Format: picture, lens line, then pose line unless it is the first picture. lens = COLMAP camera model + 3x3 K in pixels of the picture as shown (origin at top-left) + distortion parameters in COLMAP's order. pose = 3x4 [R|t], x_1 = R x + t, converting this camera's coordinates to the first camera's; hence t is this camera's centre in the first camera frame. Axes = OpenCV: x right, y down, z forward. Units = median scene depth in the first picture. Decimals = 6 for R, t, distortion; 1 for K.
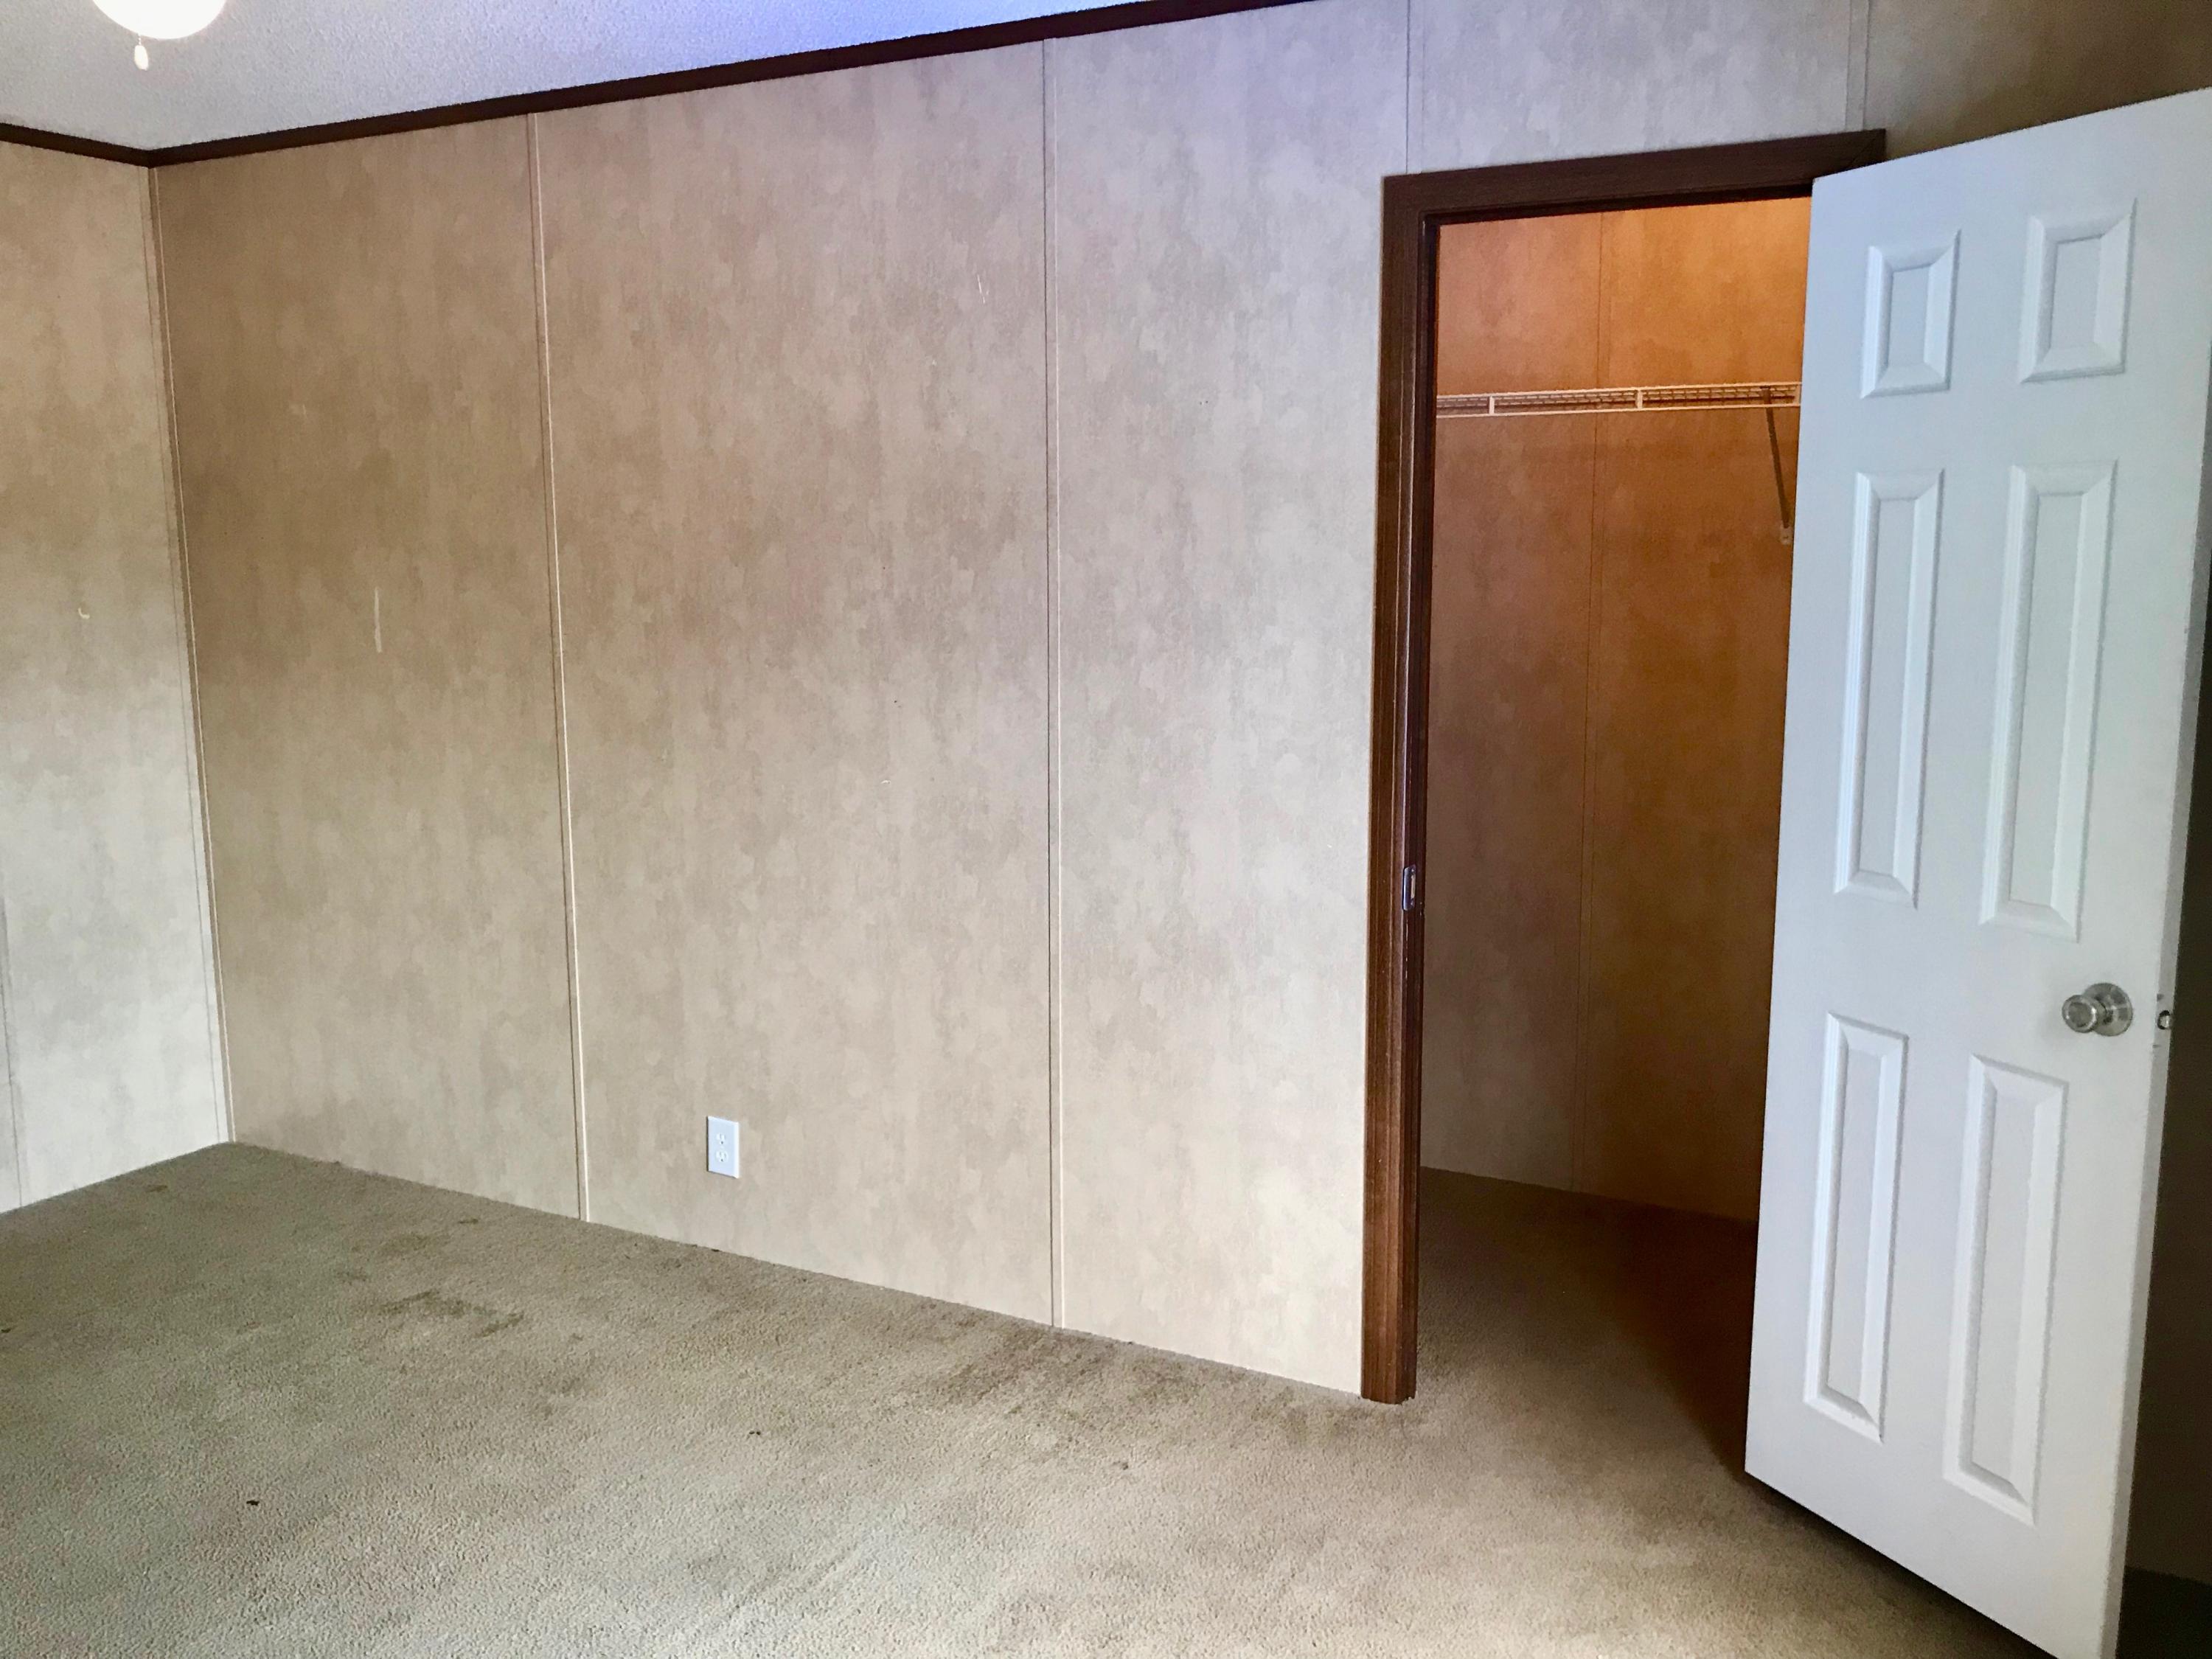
lens RADIAL K [[1826.9, 0, 1108.4], [0, 1826.9, 838.2], [0, 0, 1]] dist [0.021334, -0.005656]
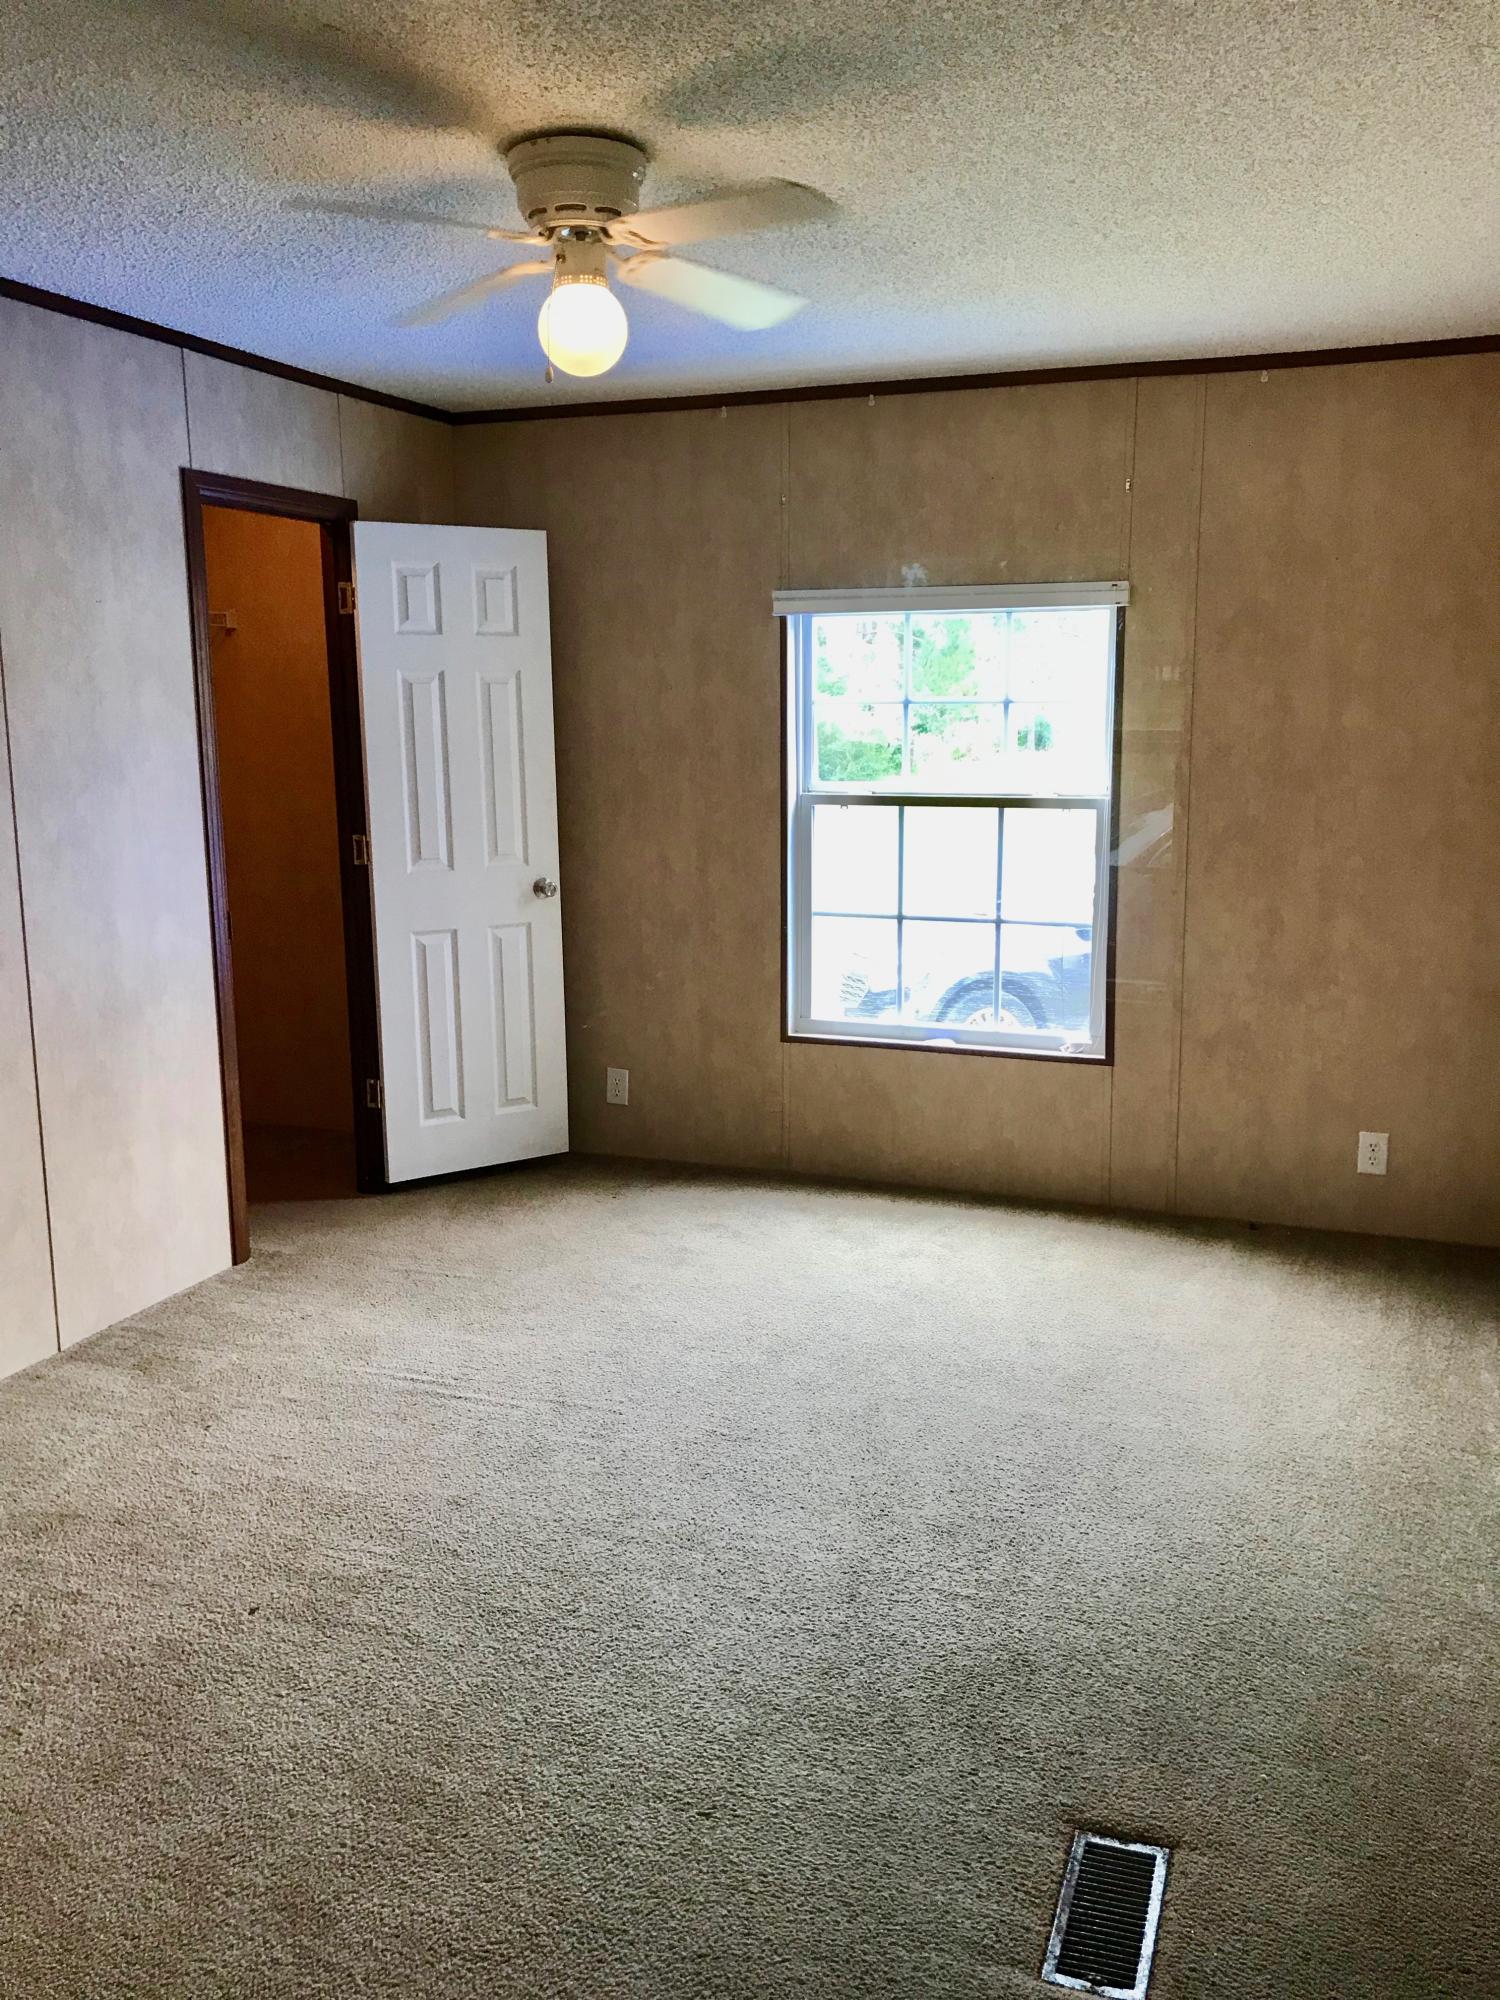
lens RADIAL K [[1651.8, 0, 753.0], [0, 1651.8, 1005.3], [0, 0, 1]] dist [0.021334, -0.005656]
pose [[-0.114780, -0.178539, 0.977215, -1.760180], [0.166881, 0.966271, 0.196141, -0.149158], [-0.979273, 0.185591, -0.081113, 0.933988]]
